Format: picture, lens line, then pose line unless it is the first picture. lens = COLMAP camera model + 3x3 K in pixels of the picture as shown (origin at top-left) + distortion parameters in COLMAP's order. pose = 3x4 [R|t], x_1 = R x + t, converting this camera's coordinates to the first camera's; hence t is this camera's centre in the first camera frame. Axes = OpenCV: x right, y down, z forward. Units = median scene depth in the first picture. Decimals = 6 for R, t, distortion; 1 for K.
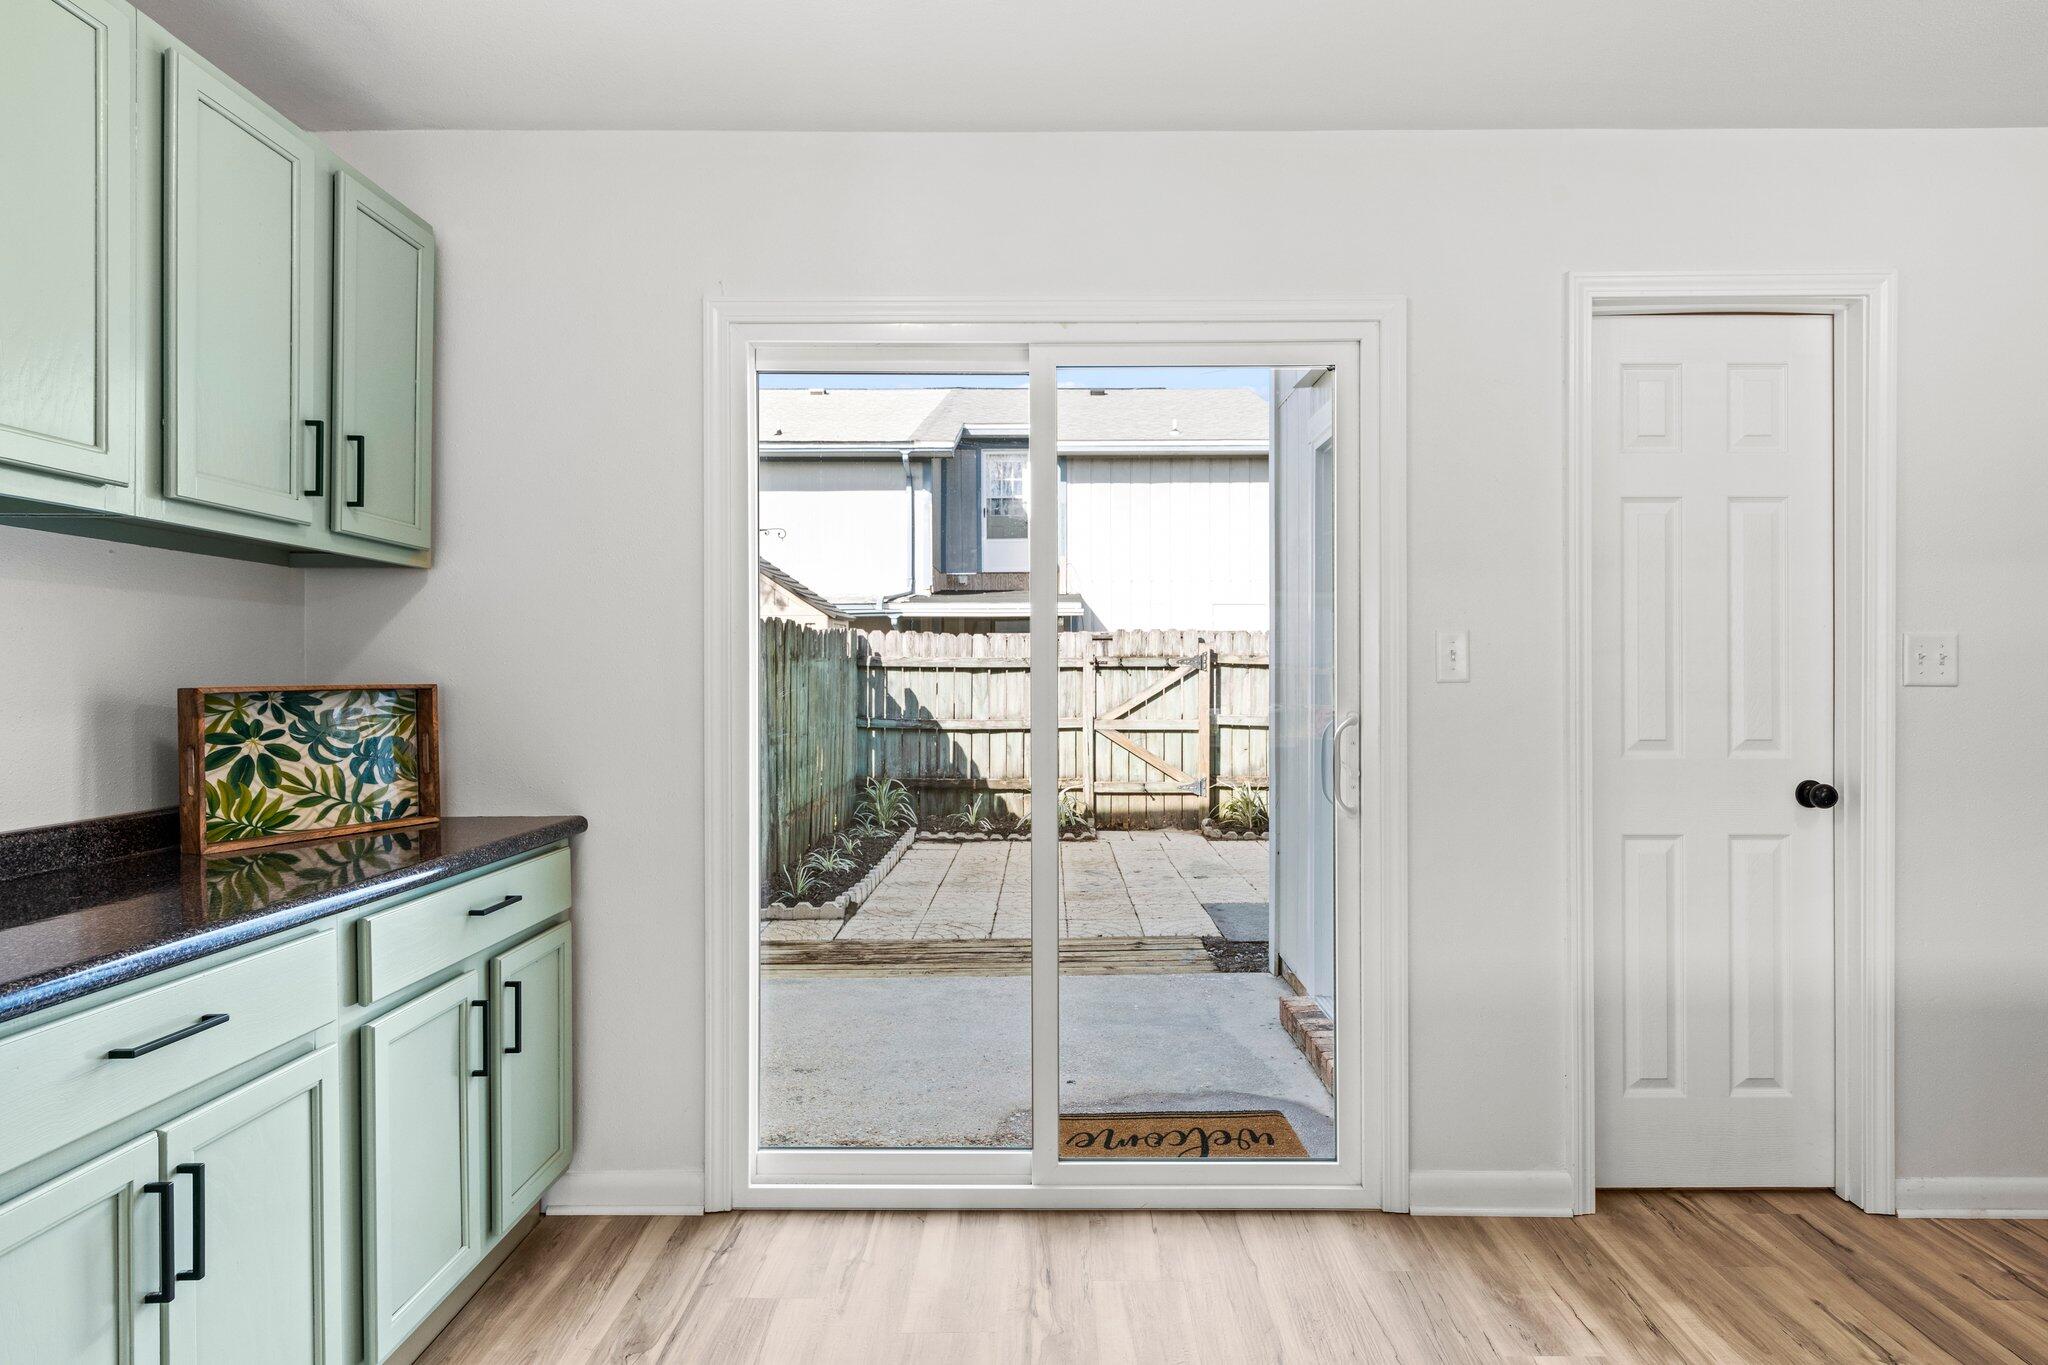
lens RADIAL K [[1047.1, 0, 1033.4], [0, 1047.1, 681.1], [0, 0, 1]] dist [0.002397, -0.000670]
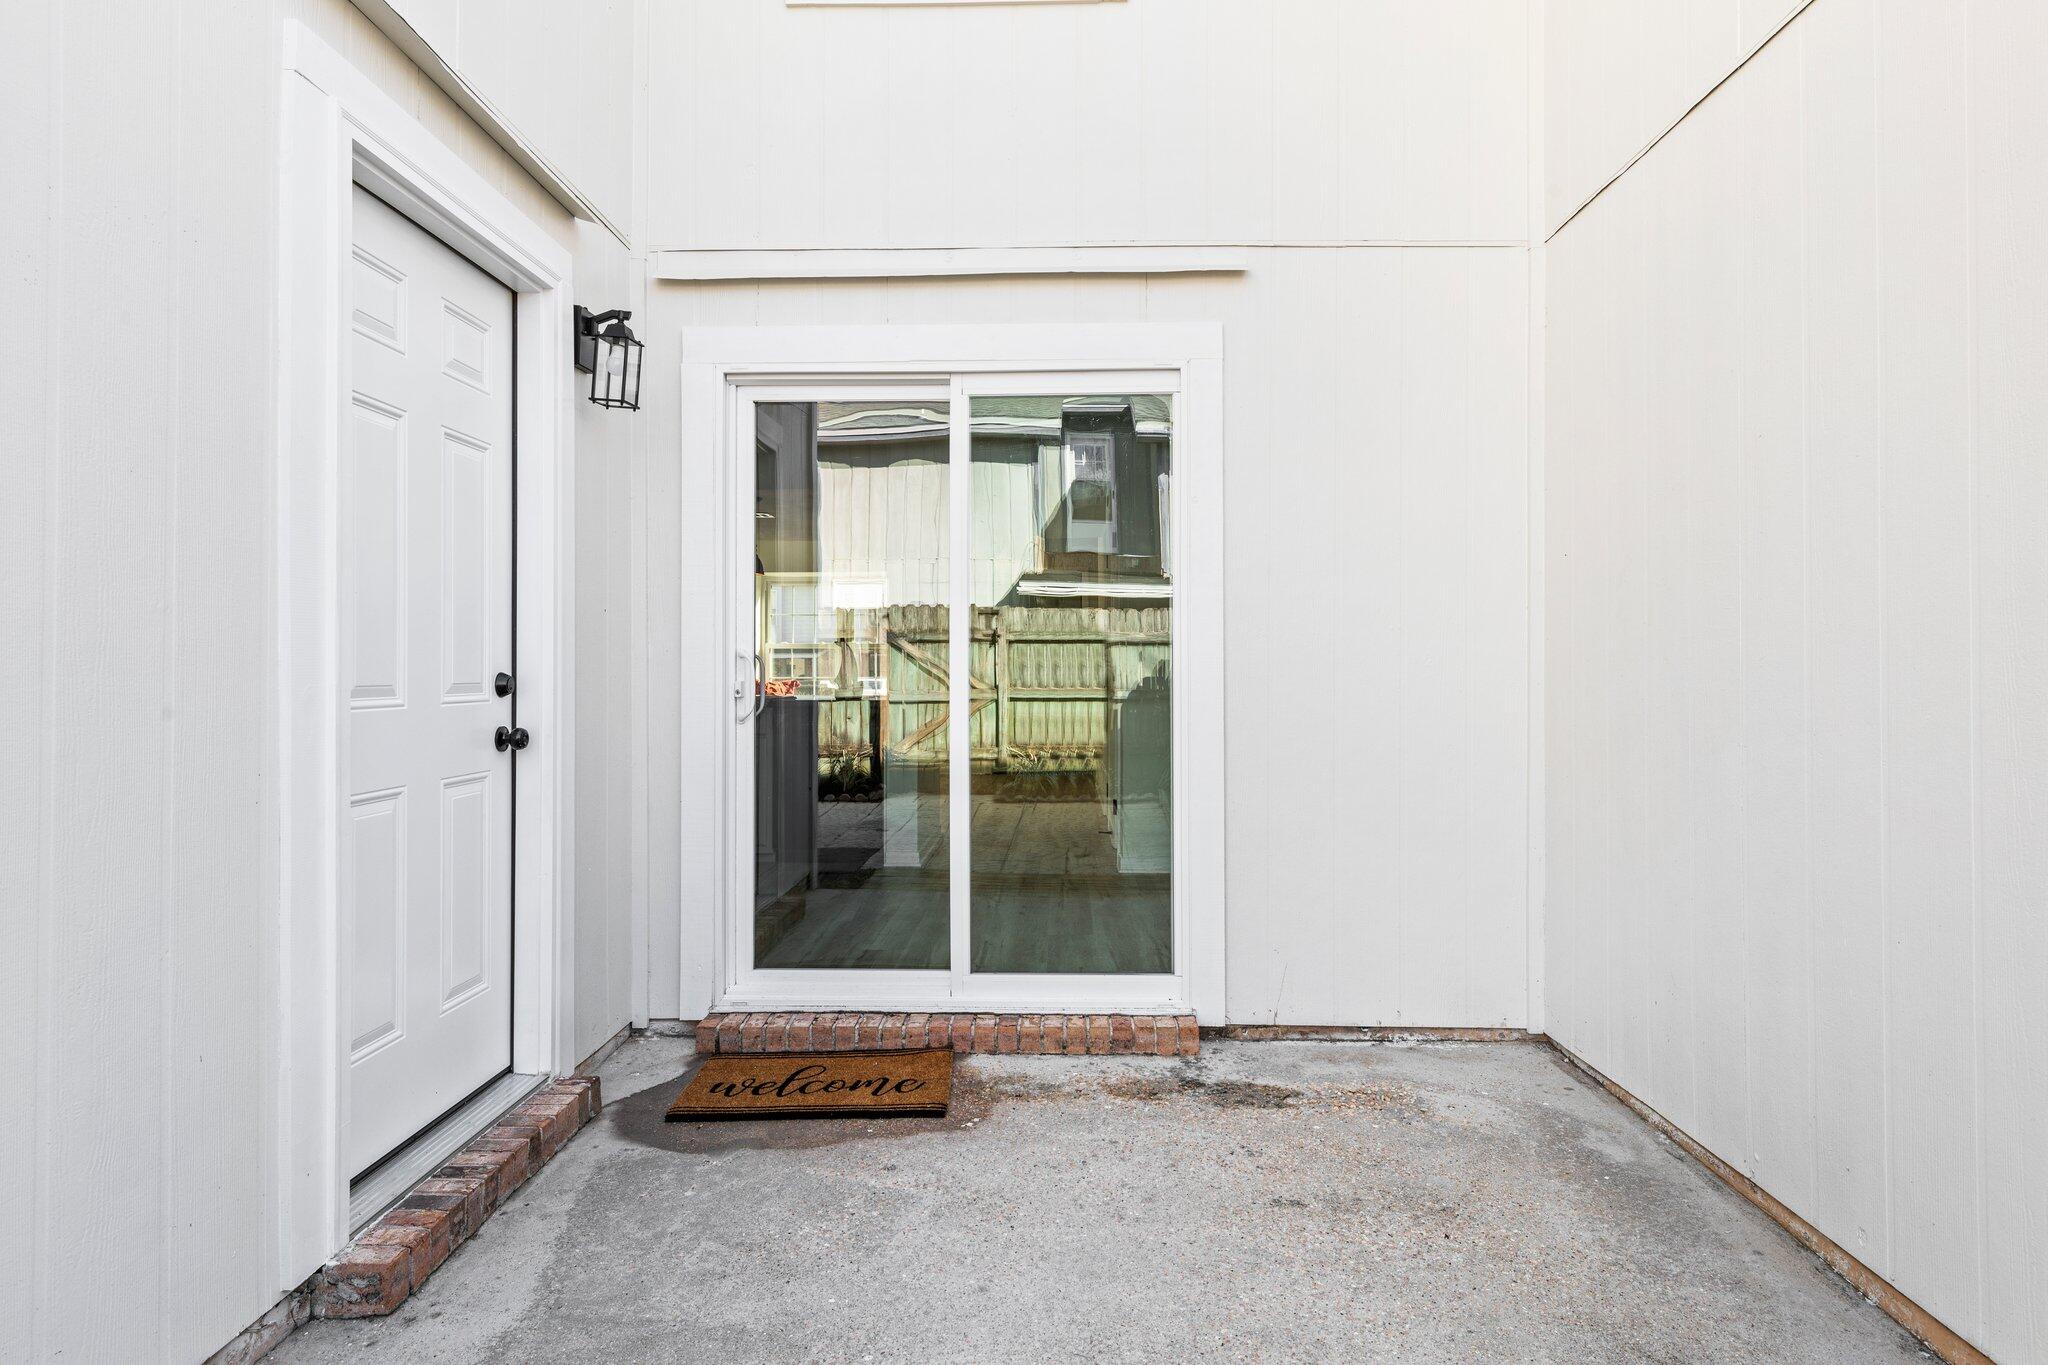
lens RADIAL K [[1111.8, 0, 1033.6], [0, 1111.8, 659.5], [0, 0, 1]] dist [0.000835, -0.000219]
pose [[-0.999924, 0.003801, 0.011696, -0.030556], [0.003771, 0.999990, -0.002564, 0.014449], [-0.011705, -0.002519, -0.999928, 0.732784]]
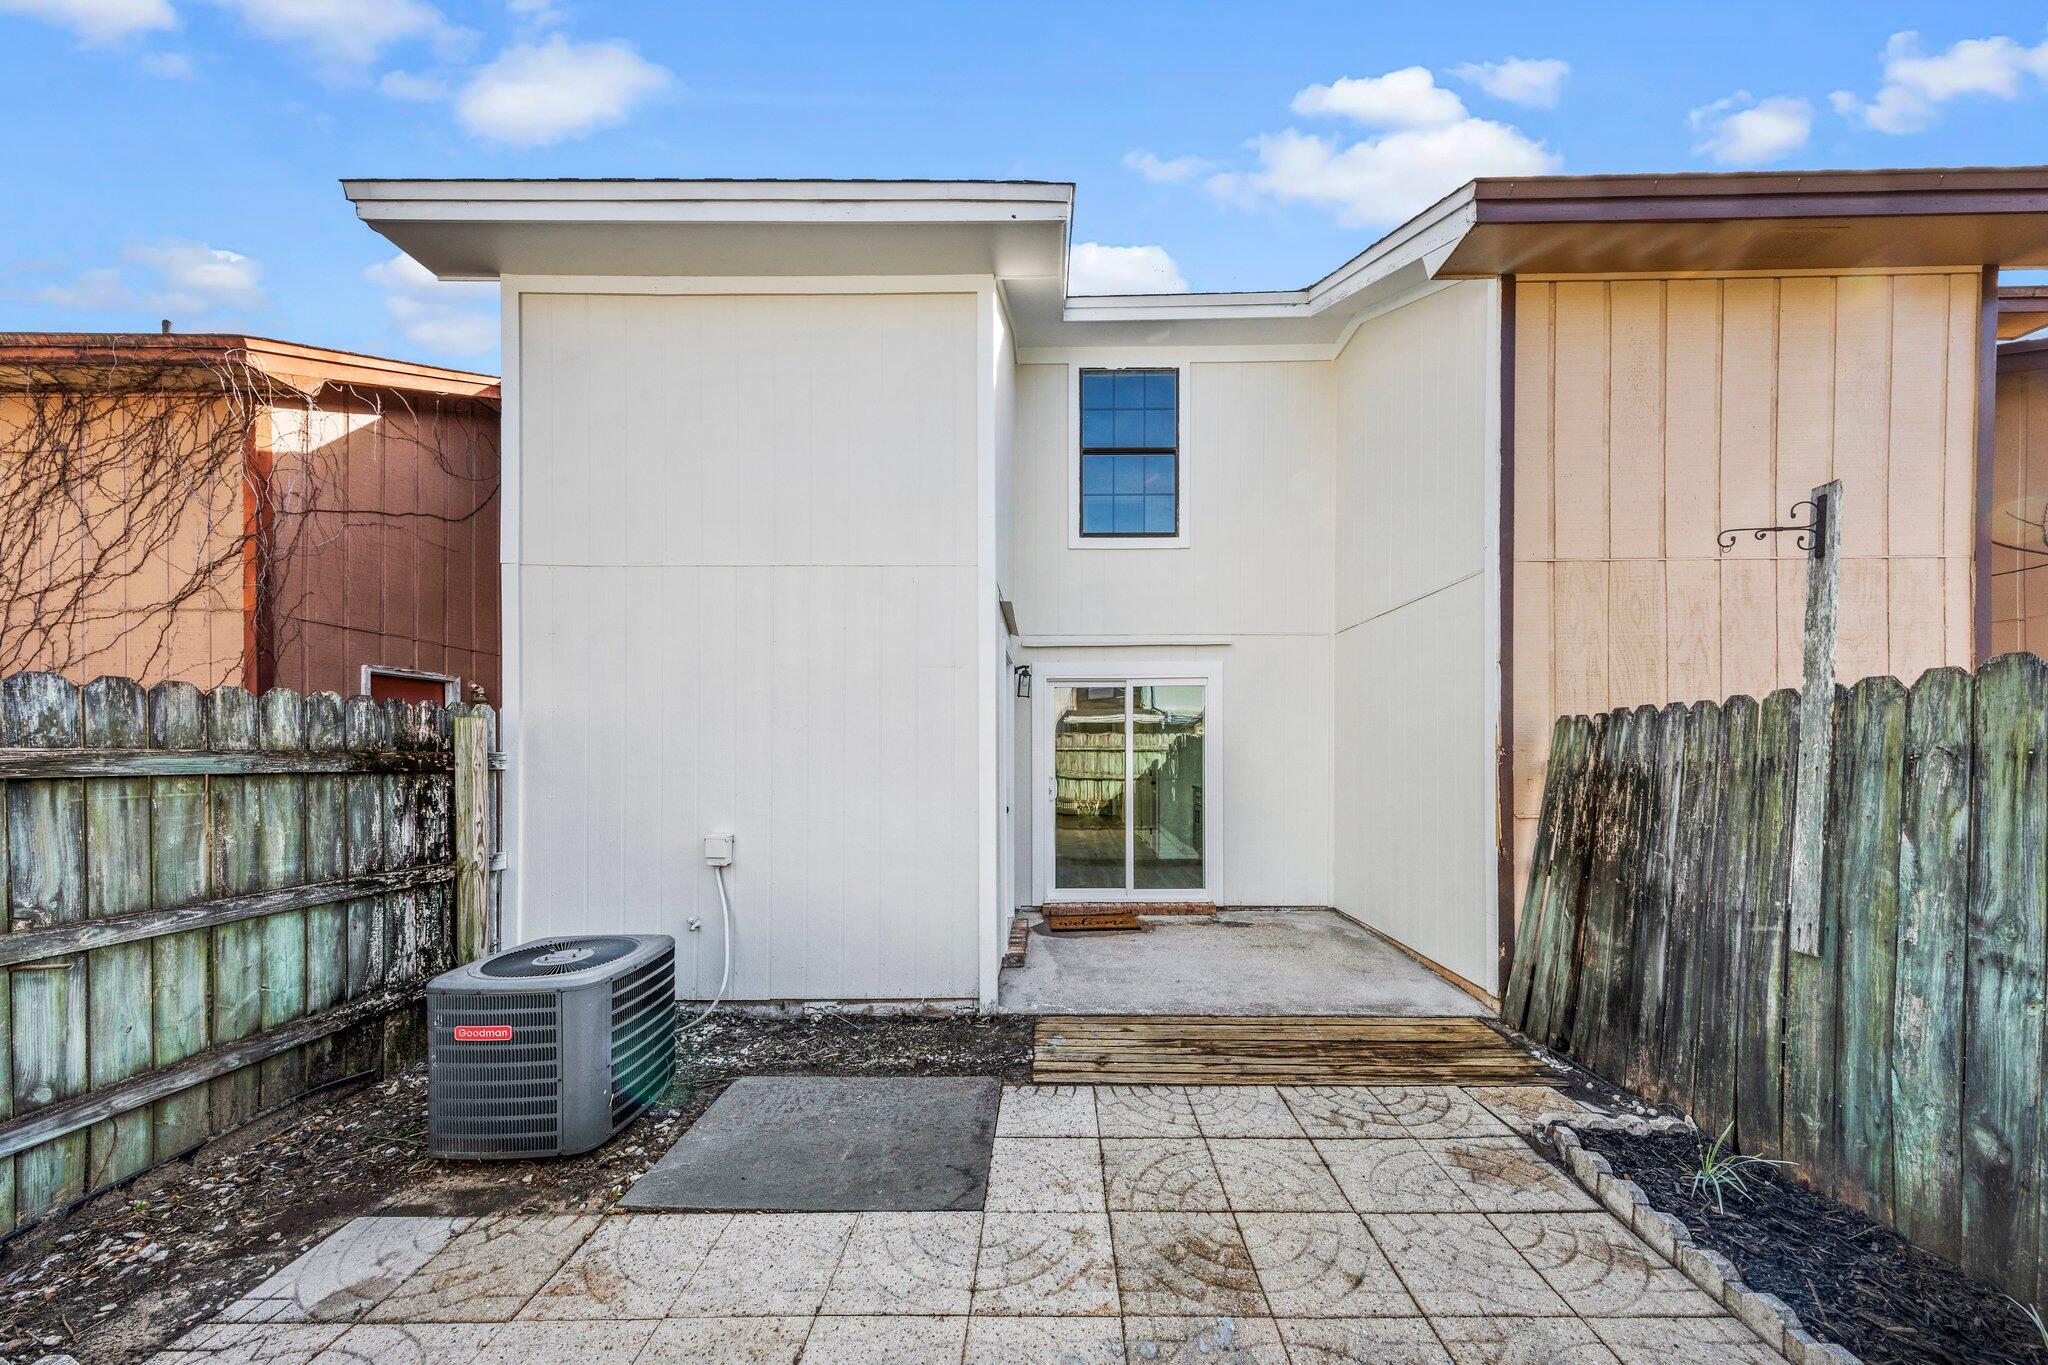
lens RADIAL K [[677.2, 0, 1047.9], [0, 677.2, 757.7], [0, 0, 1]] dist [0.006988, -0.000305]
pose [[-0.999920, 0.007934, -0.009820, 0.100264], [0.007767, 0.999826, 0.016952, -0.023654], [0.009953, 0.016874, -0.999808, 1.046498]]
